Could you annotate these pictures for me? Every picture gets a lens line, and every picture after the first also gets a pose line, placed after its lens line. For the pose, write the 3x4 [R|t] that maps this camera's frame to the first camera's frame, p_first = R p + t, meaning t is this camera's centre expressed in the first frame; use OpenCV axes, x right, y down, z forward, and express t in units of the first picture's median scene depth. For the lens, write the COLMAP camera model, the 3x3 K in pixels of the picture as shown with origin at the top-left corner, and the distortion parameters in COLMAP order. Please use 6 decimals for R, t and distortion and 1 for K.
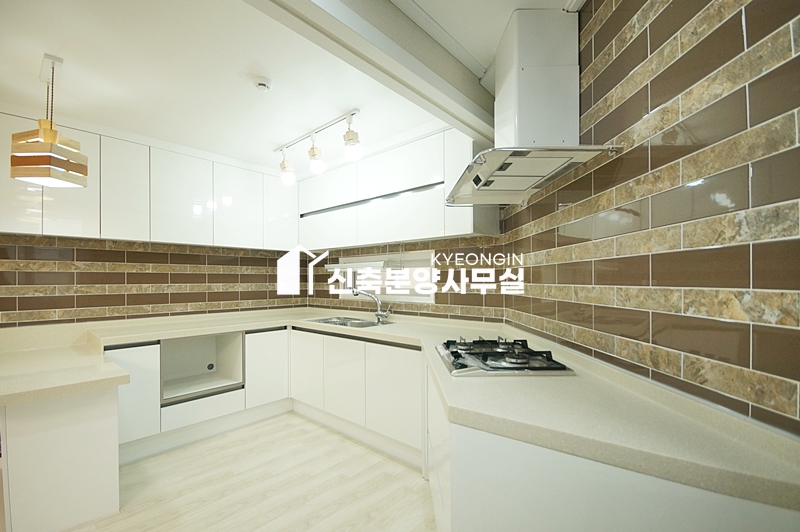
lens RADIAL K [[351.3, 0, 398.5], [0, 351.3, 276.9], [0, 0, 1]] dist [-0.010806, -0.002739]
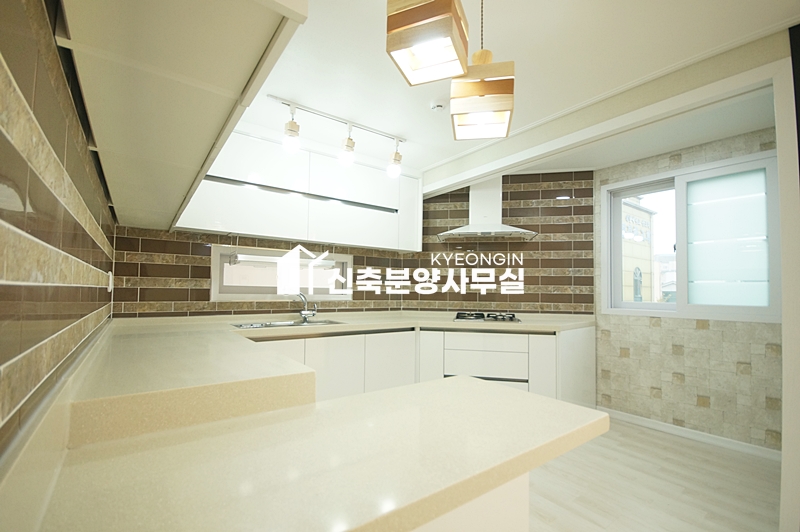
lens RADIAL K [[351.3, 0, 398.2], [0, 351.3, 277.8], [0, 0, 1]] dist [-0.010806, -0.002739]
pose [[0.201107, 0.045973, 0.978490, -1.145400], [-0.024015, 0.998829, -0.041993, 0.051258], [-0.979275, -0.015053, 0.201976, 0.672839]]
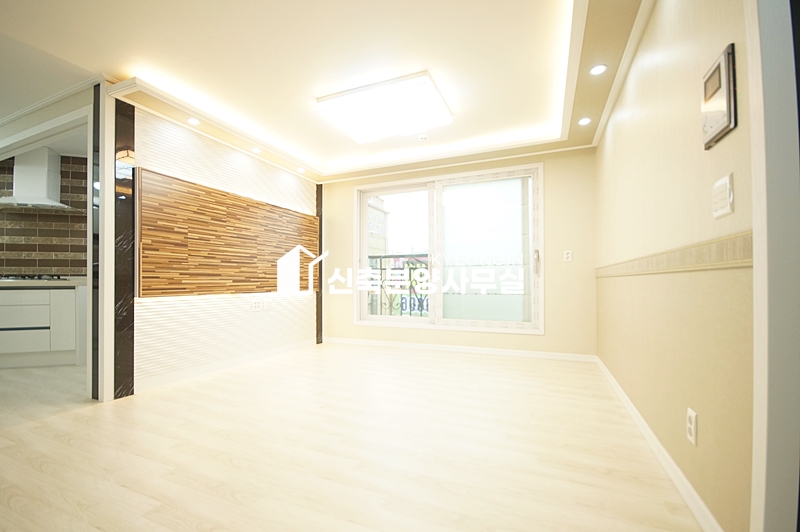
lens RADIAL K [[351.3, 0, 386.8], [0, 351.3, 282.3], [0, 0, 1]] dist [-0.010806, -0.002739]
pose [[-0.306238, 0.008971, 0.951913, -1.649435], [-0.001611, 0.999949, -0.009942, 0.160028], [-0.951954, -0.004579, -0.306208, -0.360453]]
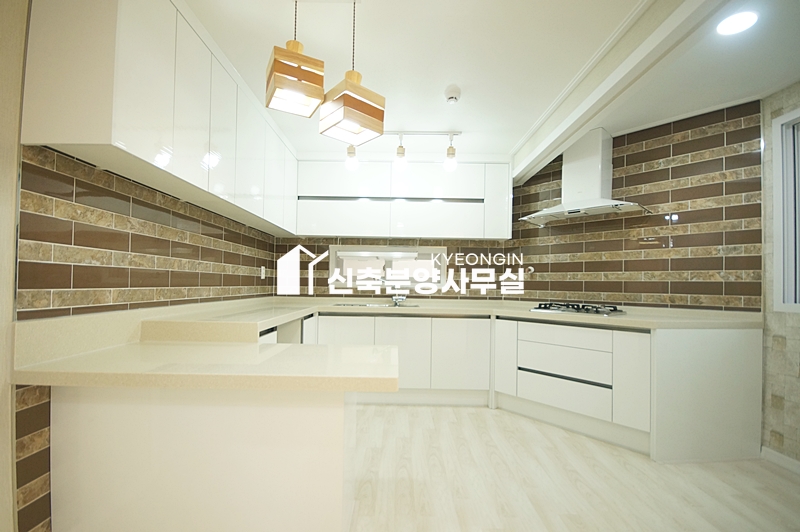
lens RADIAL K [[351.3, 0, 393.7], [0, 351.3, 278.7], [0, 0, 1]] dist [-0.010806, -0.002739]
pose [[0.750598, 0.028153, 0.660159, -0.989571], [-0.026871, 0.999566, -0.012074, 0.067280], [-0.660213, -0.008677, 0.751029, 0.175221]]
